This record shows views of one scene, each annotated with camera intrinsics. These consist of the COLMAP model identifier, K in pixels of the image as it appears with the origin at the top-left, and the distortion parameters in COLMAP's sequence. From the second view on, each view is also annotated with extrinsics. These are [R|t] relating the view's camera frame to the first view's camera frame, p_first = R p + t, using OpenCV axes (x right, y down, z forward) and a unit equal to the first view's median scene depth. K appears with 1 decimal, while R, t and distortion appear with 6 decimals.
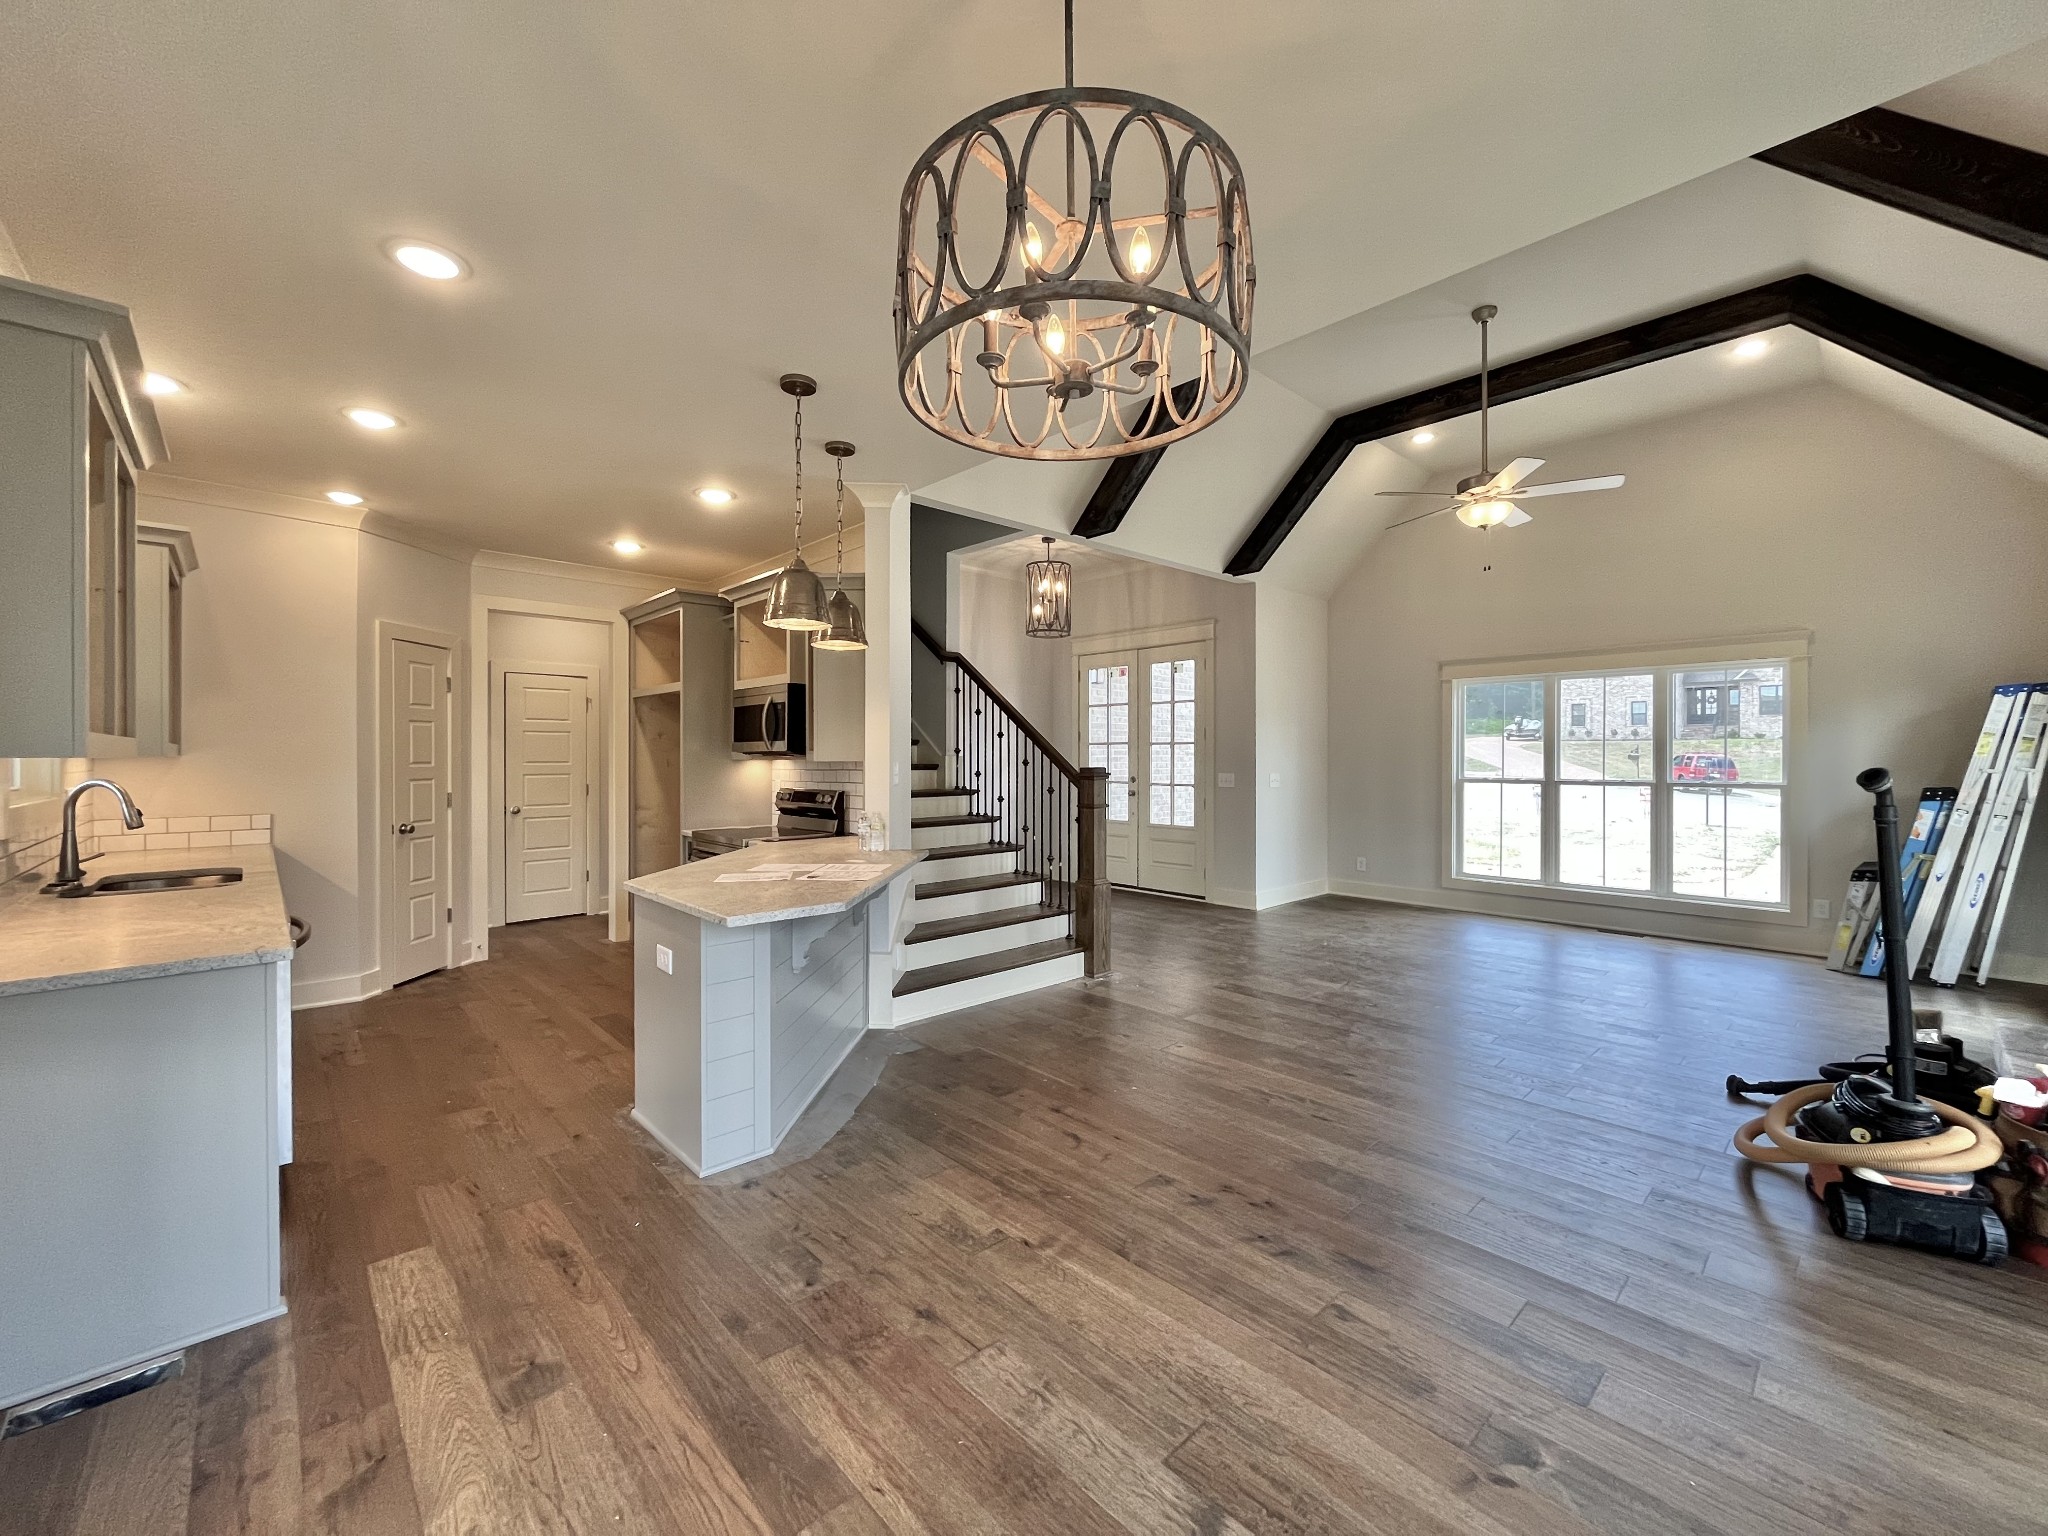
lens RADIAL K [[825.1, 0, 1027.8], [0, 825.1, 758.5], [0, 0, 1]] dist [-0.003586, -0.000182]
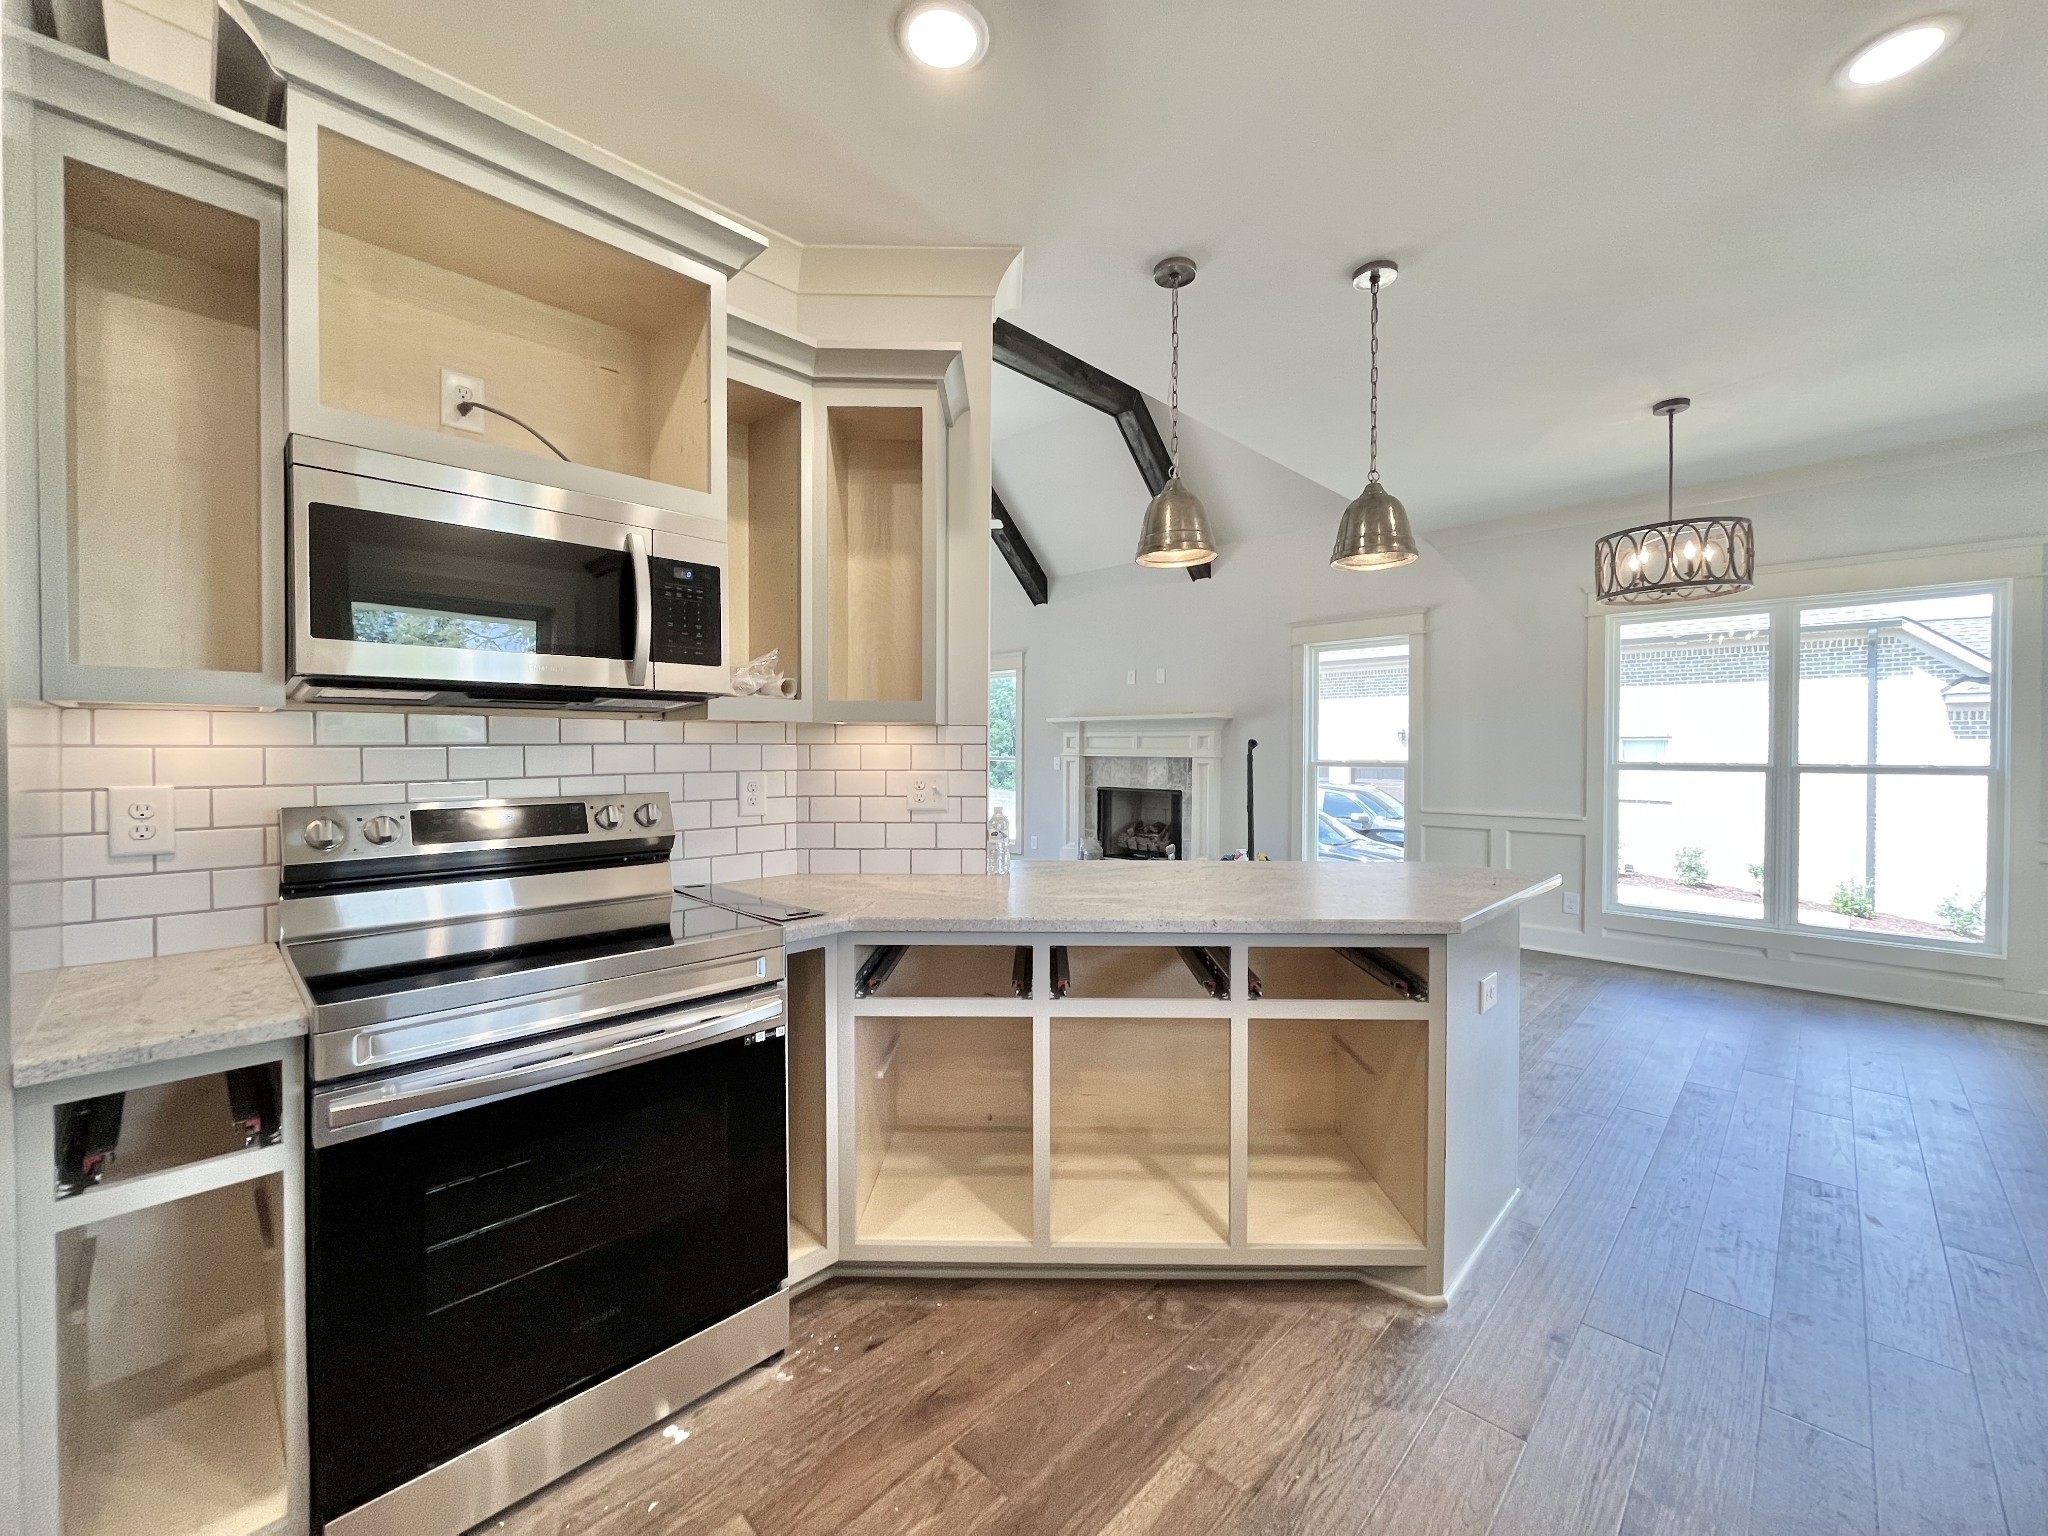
lens RADIAL K [[825.1, 0, 1027.8], [0, 825.1, 758.5], [0, 0, 1]] dist [-0.003586, -0.000182]
pose [[-0.047271, -0.013703, 0.998788, -0.553570], [0.000618, 0.999905, 0.013748, 0.013423], [-0.998882, 0.001267, -0.047258, 0.696614]]
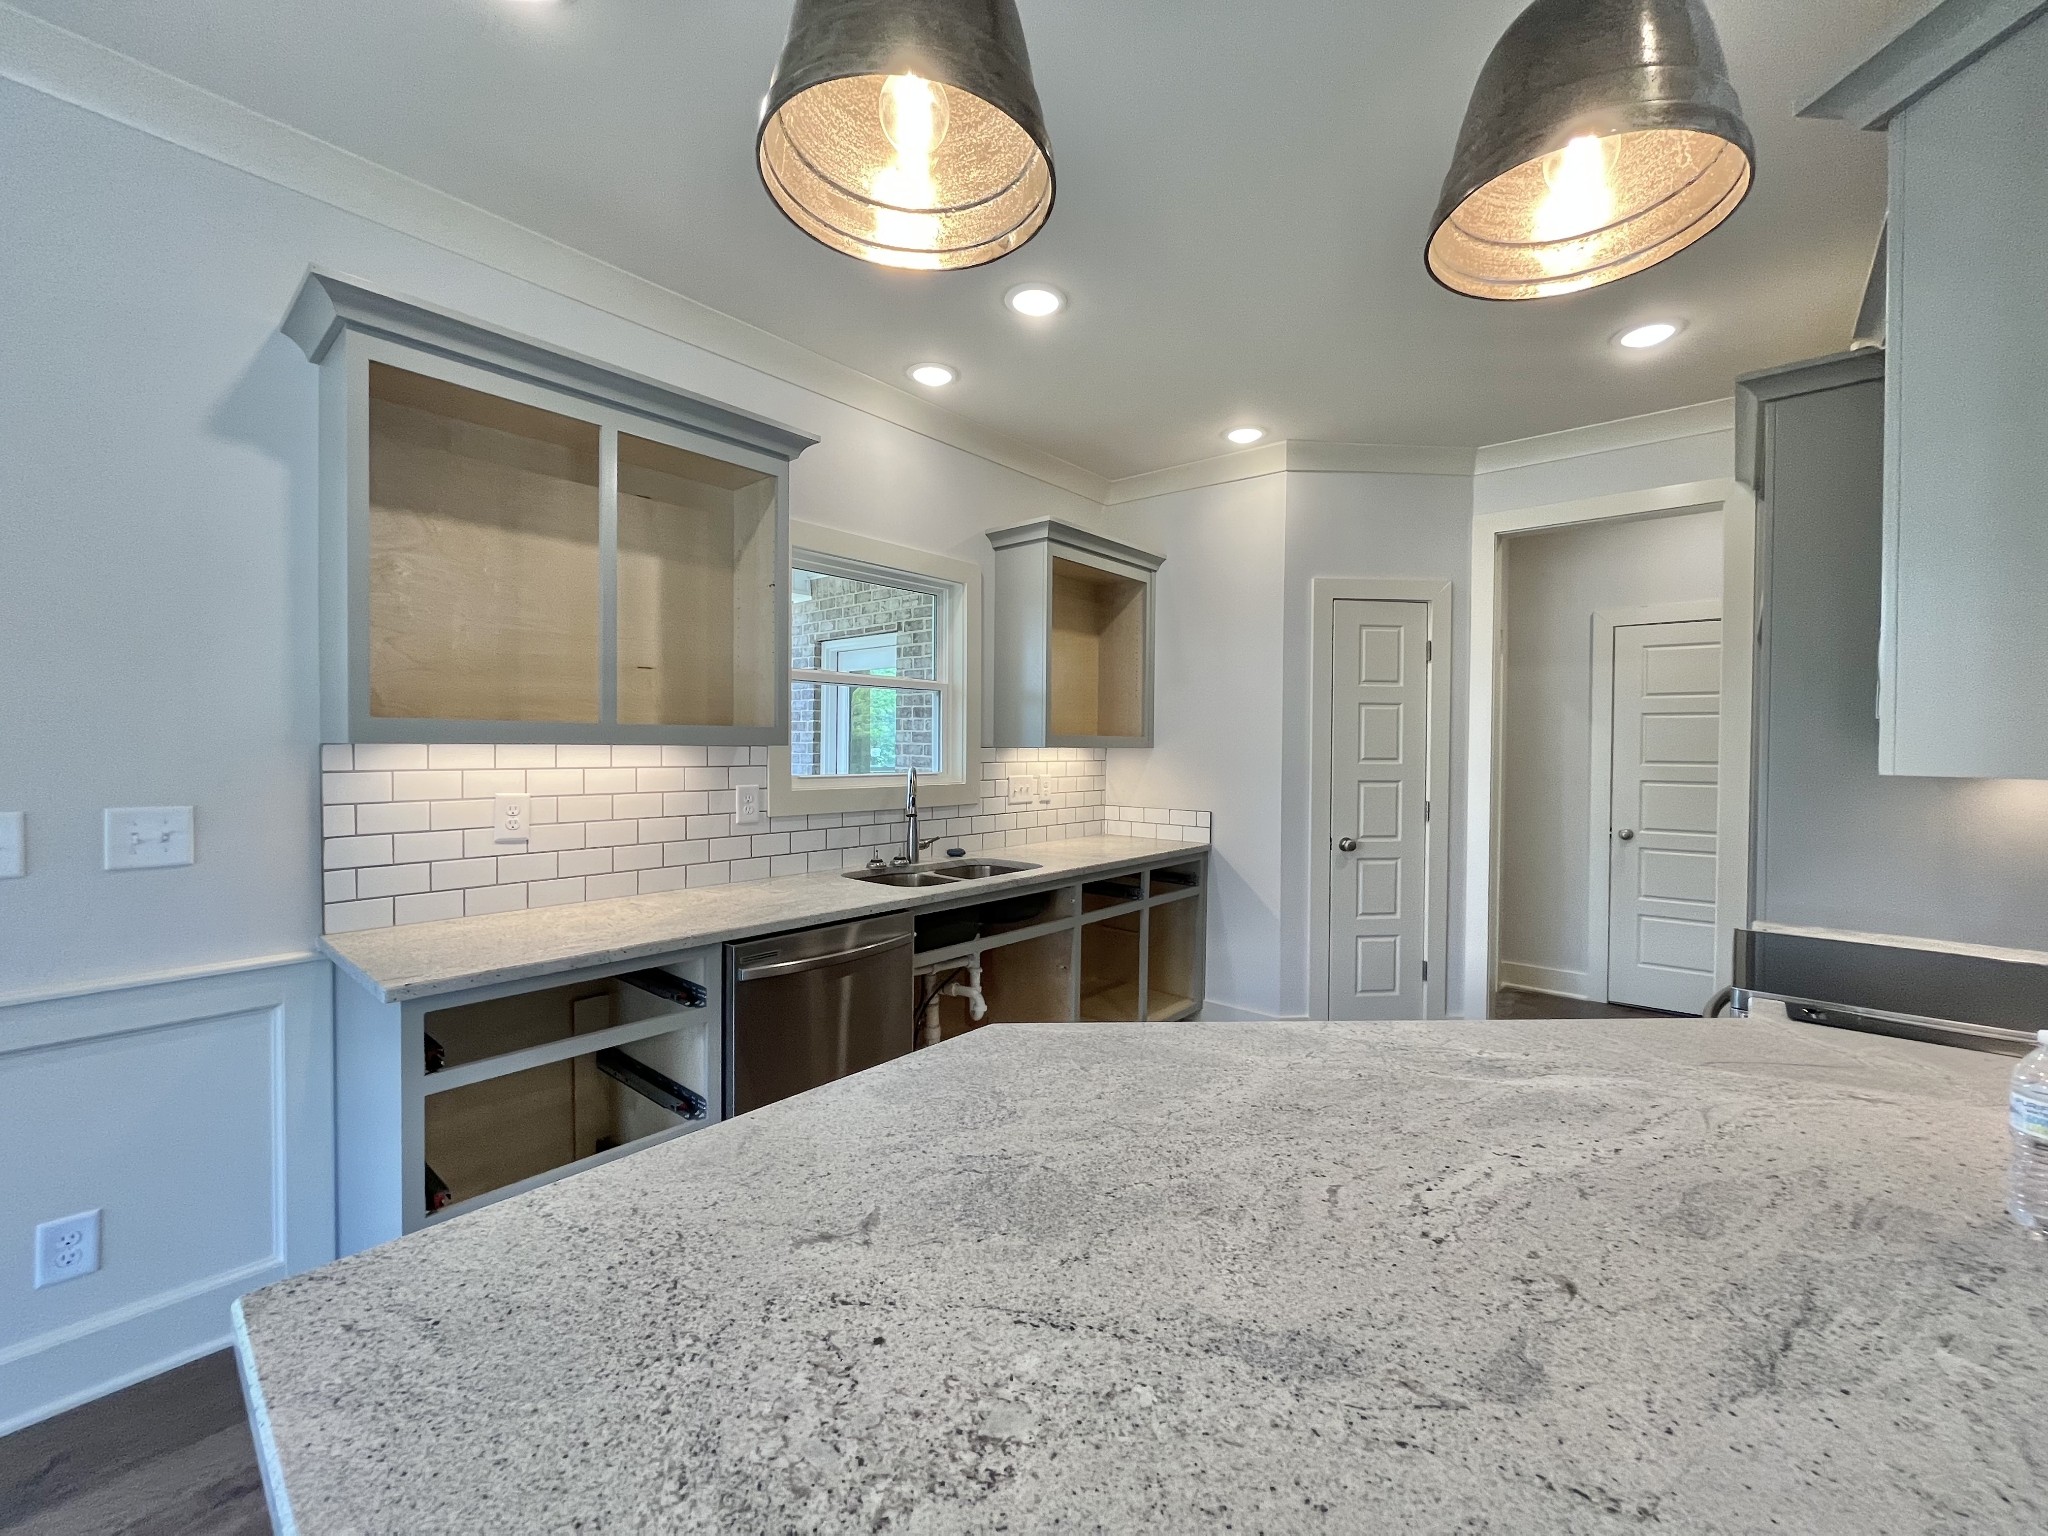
lens RADIAL K [[825.1, 0, 1027.8], [0, 825.1, 758.5], [0, 0, 1]] dist [-0.003586, -0.000182]
pose [[0.104749, 0.014751, -0.994389, -0.019539], [-0.011432, 0.999842, 0.013627, -0.001515], [0.994433, 0.009940, 0.104901, 0.504532]]
